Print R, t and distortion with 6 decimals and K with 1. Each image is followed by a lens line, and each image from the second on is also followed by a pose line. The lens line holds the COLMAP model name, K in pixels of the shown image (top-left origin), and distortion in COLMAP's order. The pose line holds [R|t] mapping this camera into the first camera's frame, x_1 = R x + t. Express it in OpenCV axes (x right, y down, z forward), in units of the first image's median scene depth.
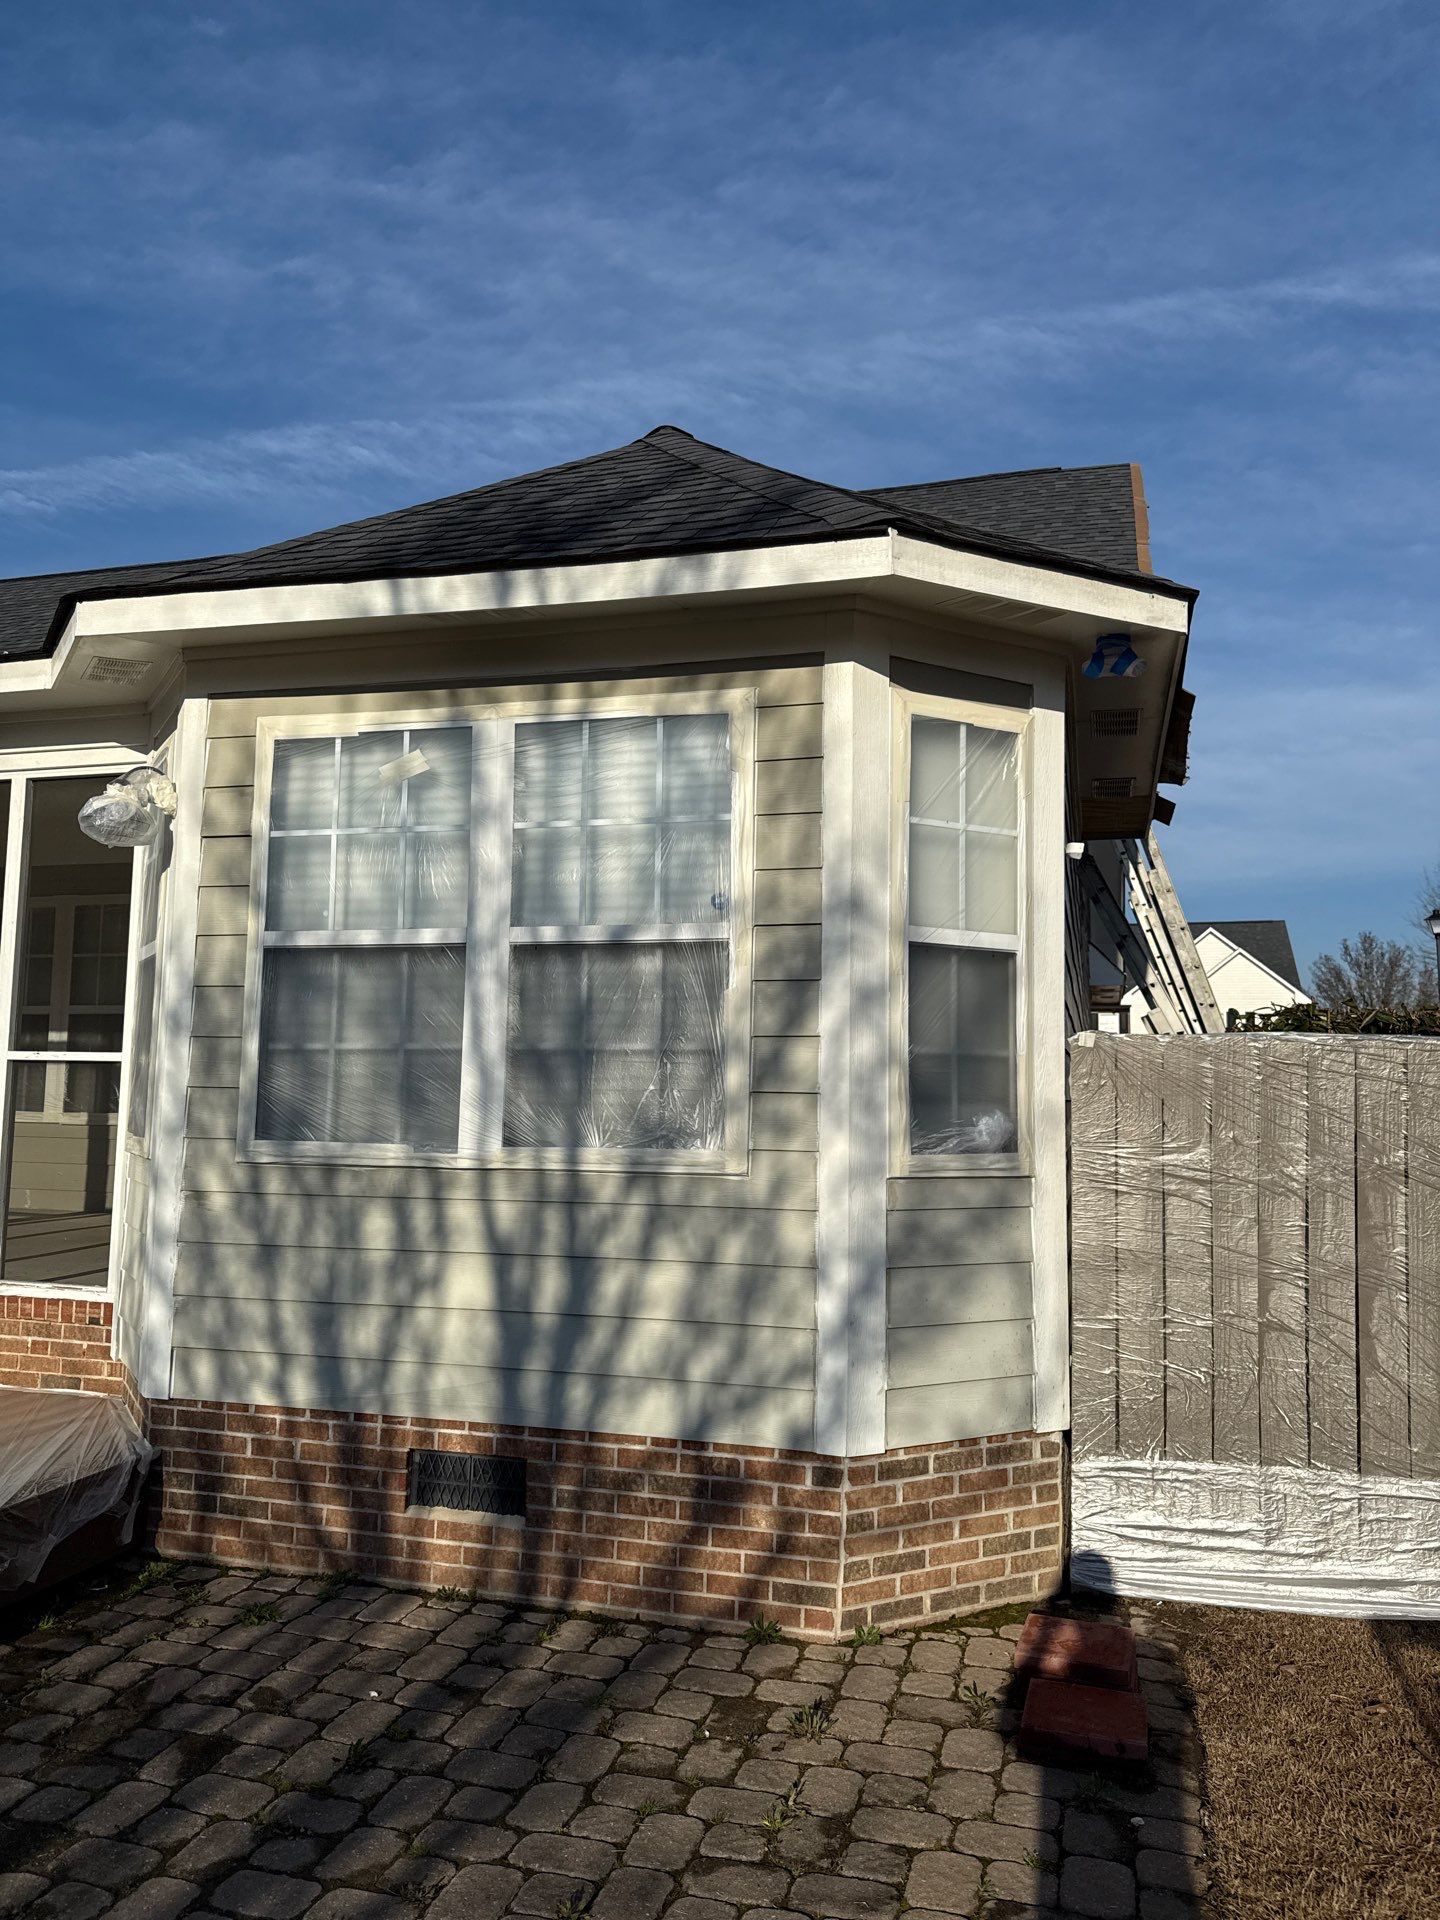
lens RADIAL K [[1360.3, 0, 723.5], [0, 1360.3, 975.2], [0, 0, 1]] dist [0.035611, -0.057398]
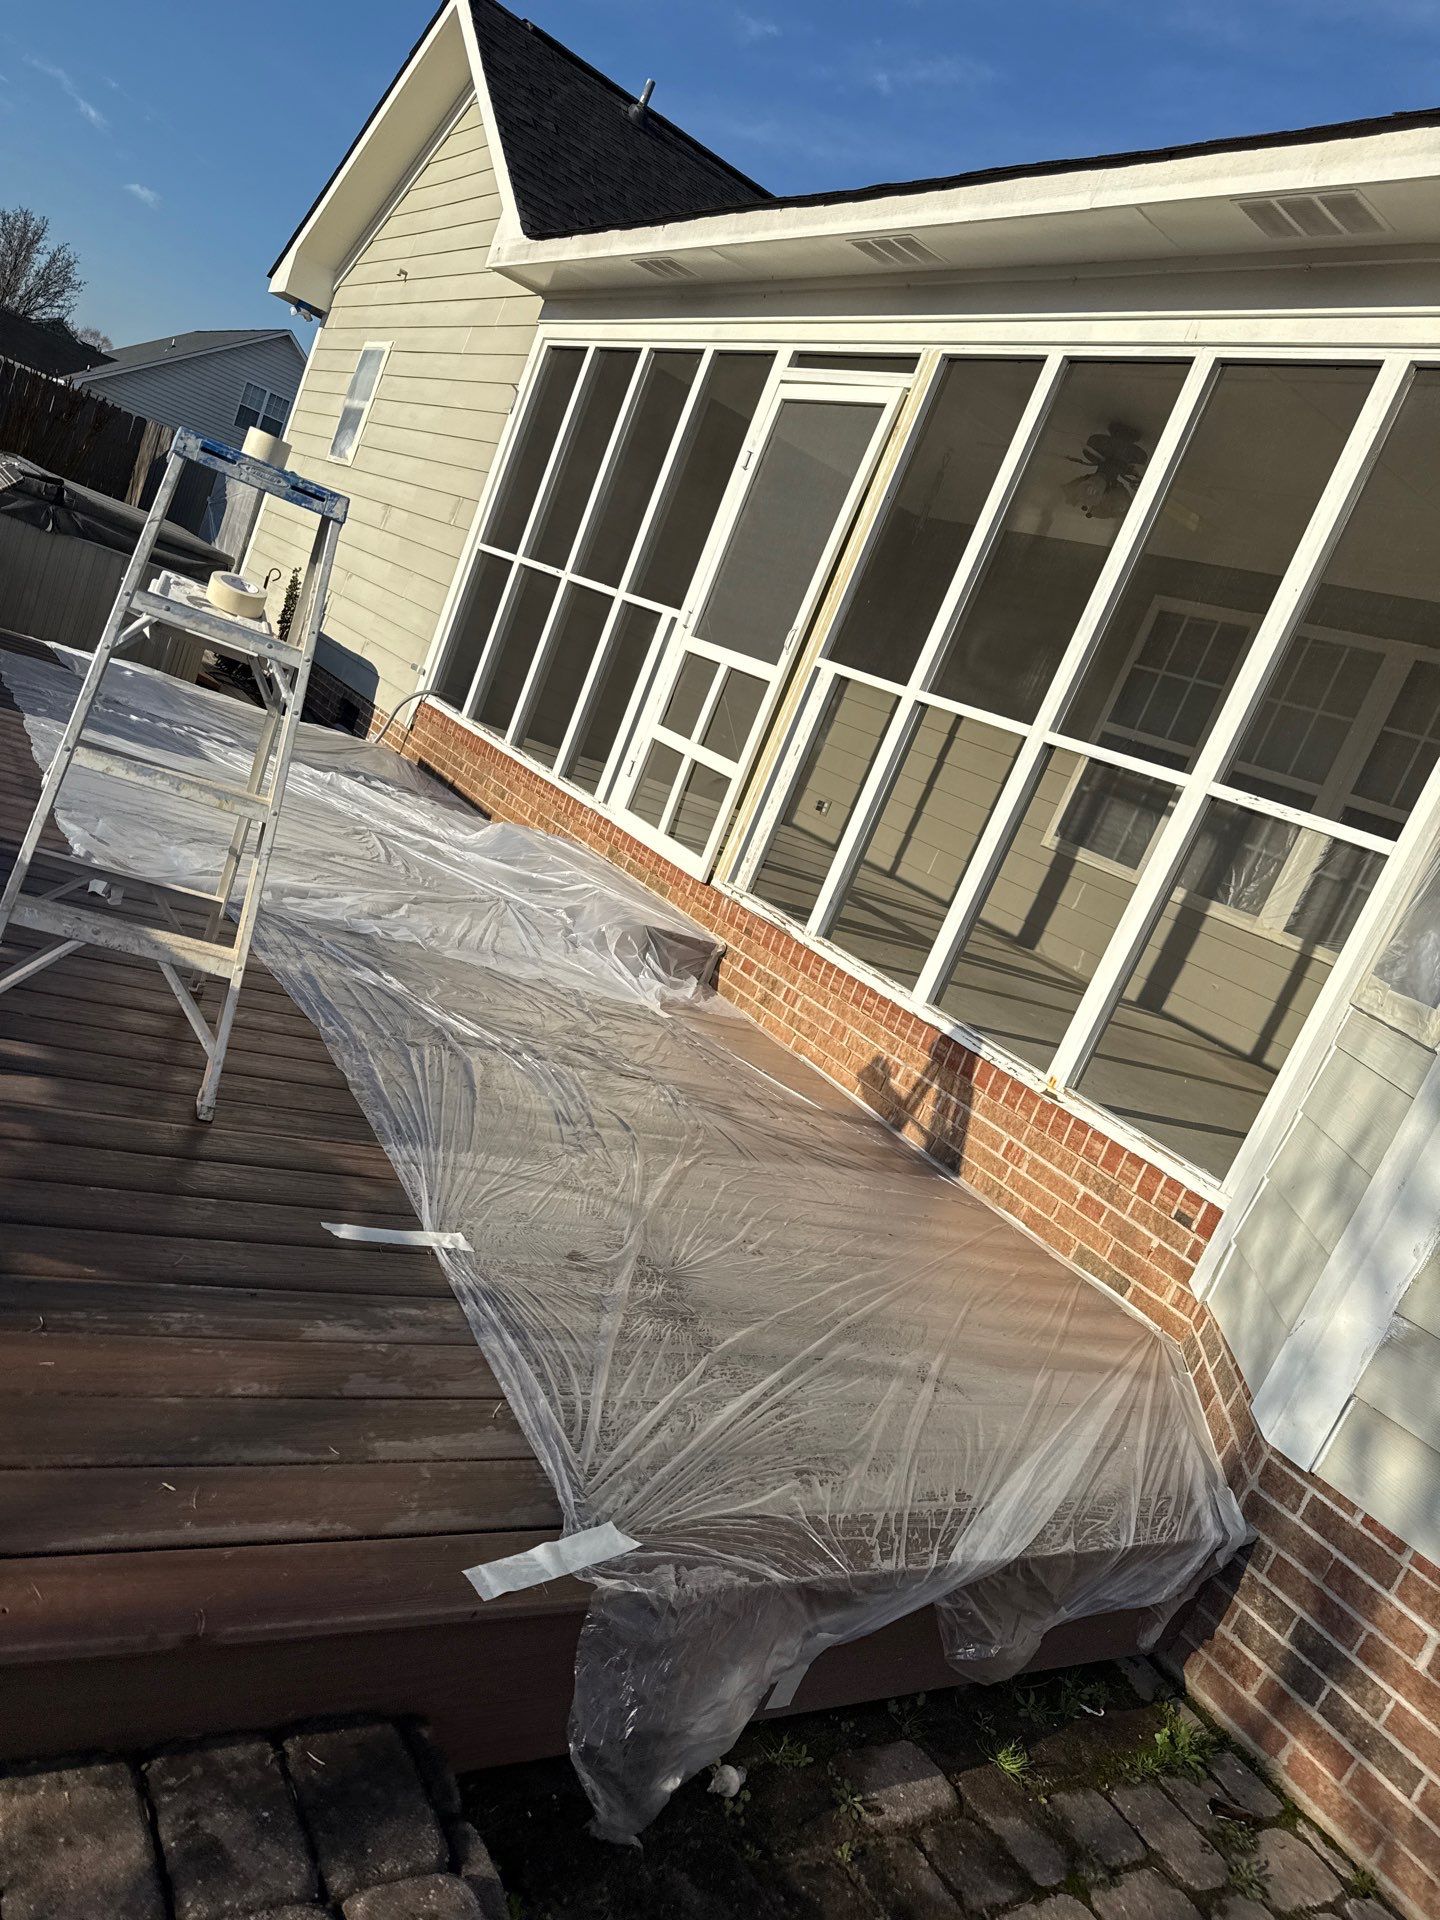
lens RADIAL K [[1360.3, 0, 709.3], [0, 1360.3, 970.4], [0, 0, 1]] dist [0.035611, -0.057398]
pose [[0.700205, 0.391245, -0.597193, -0.320433], [-0.300135, 0.920280, 0.251005, 0.056717], [0.647790, 0.003483, 0.761811, 0.416727]]
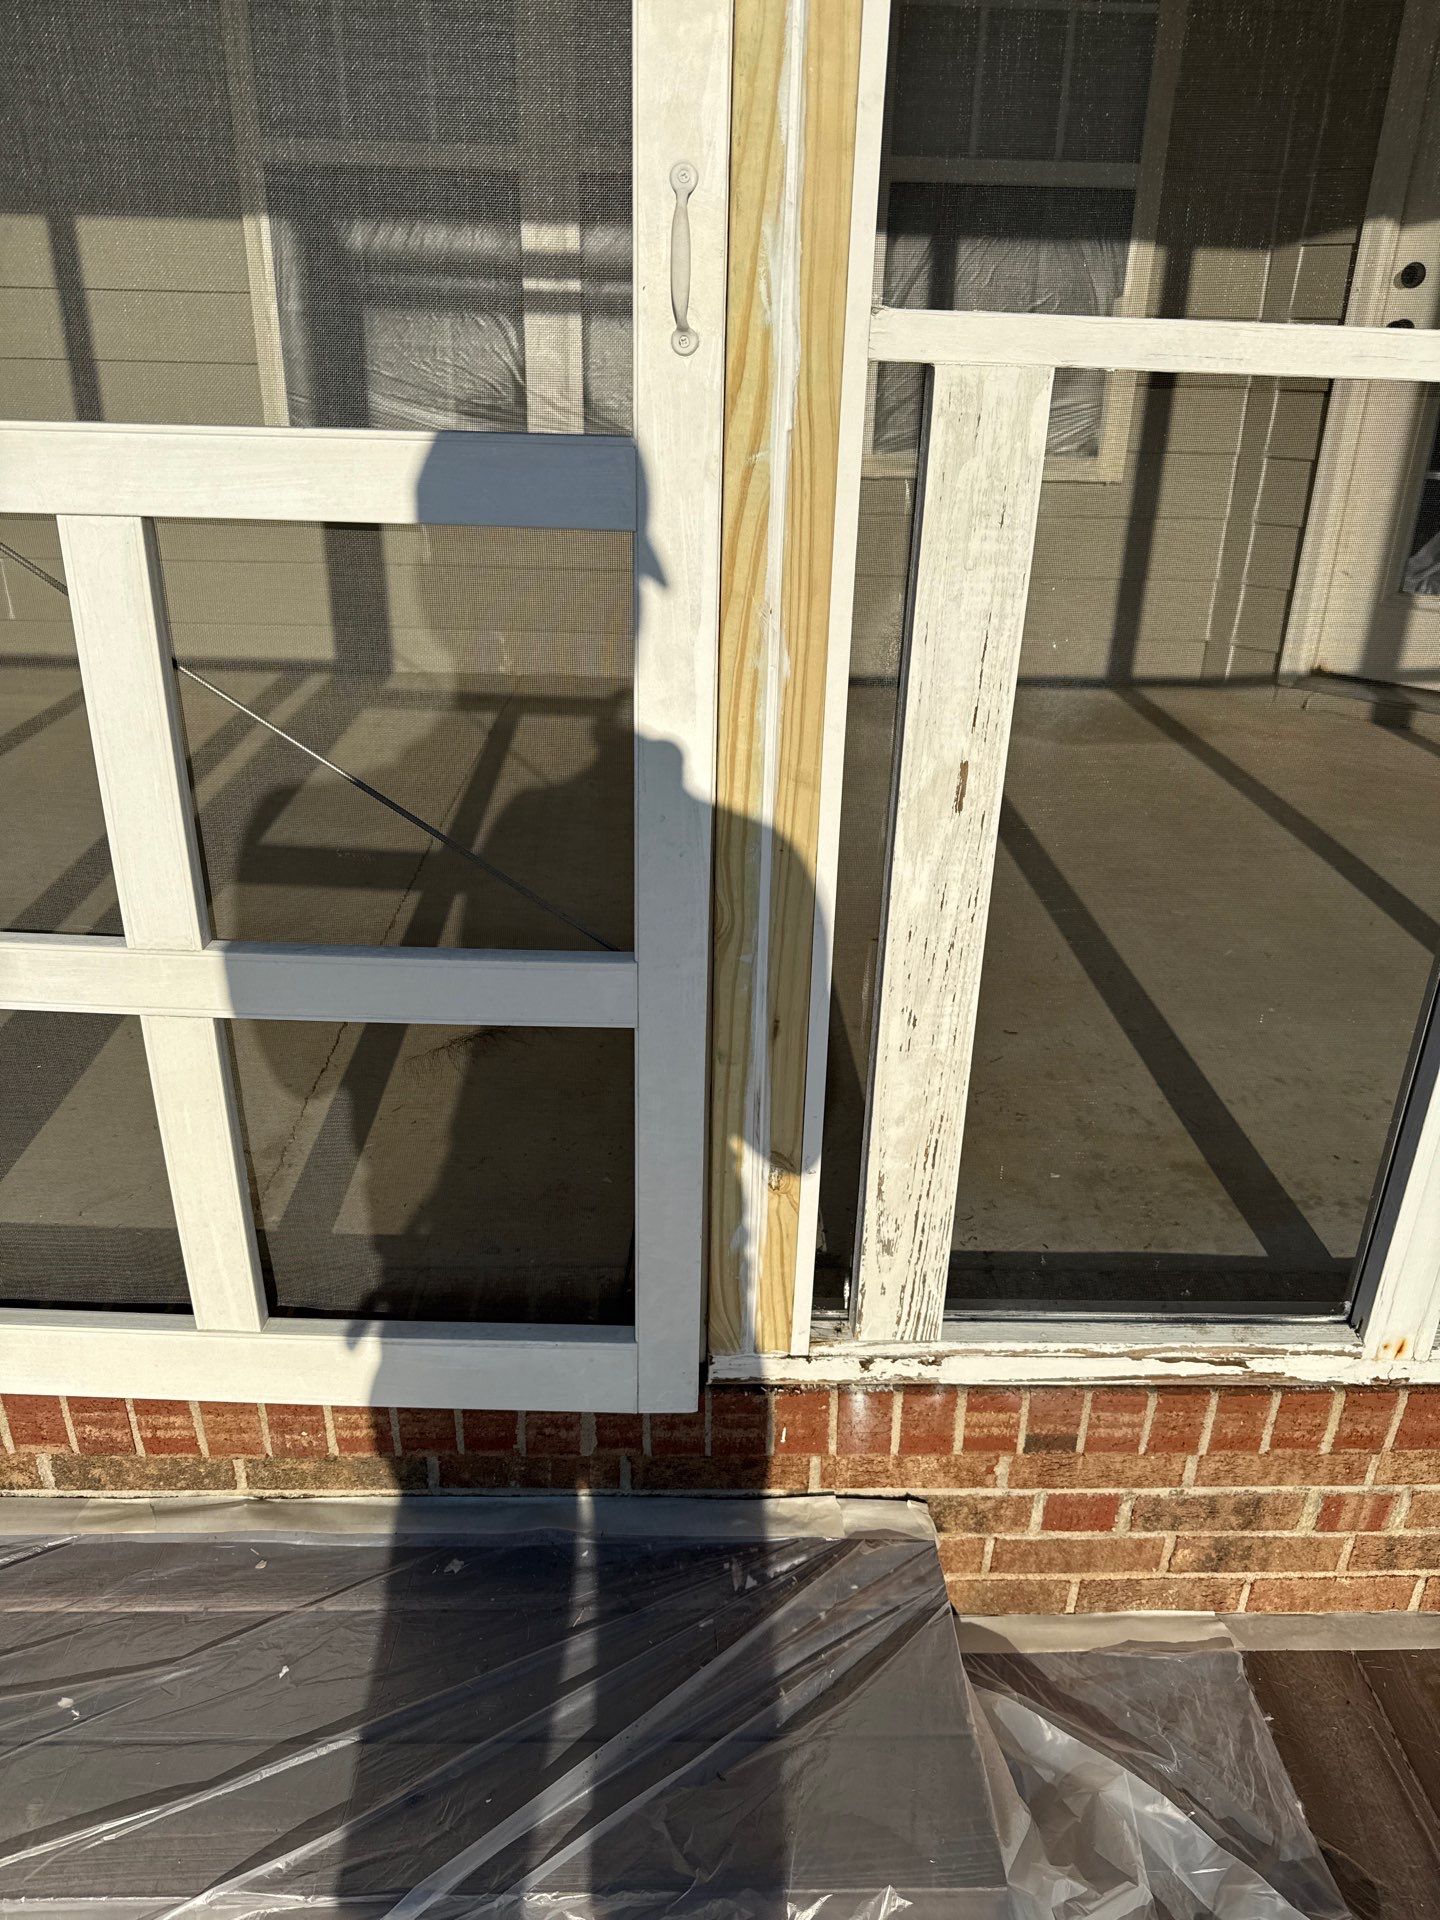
lens RADIAL K [[1360.3, 0, 718.9], [0, 1360.3, 946.9], [0, 0, 1]] dist [0.035611, -0.057398]
pose [[0.954162, -0.117836, 0.275119, -1.107988], [-0.032327, 0.873278, 0.486148, 0.057728], [-0.297541, -0.472757, 0.829440, 1.101984]]
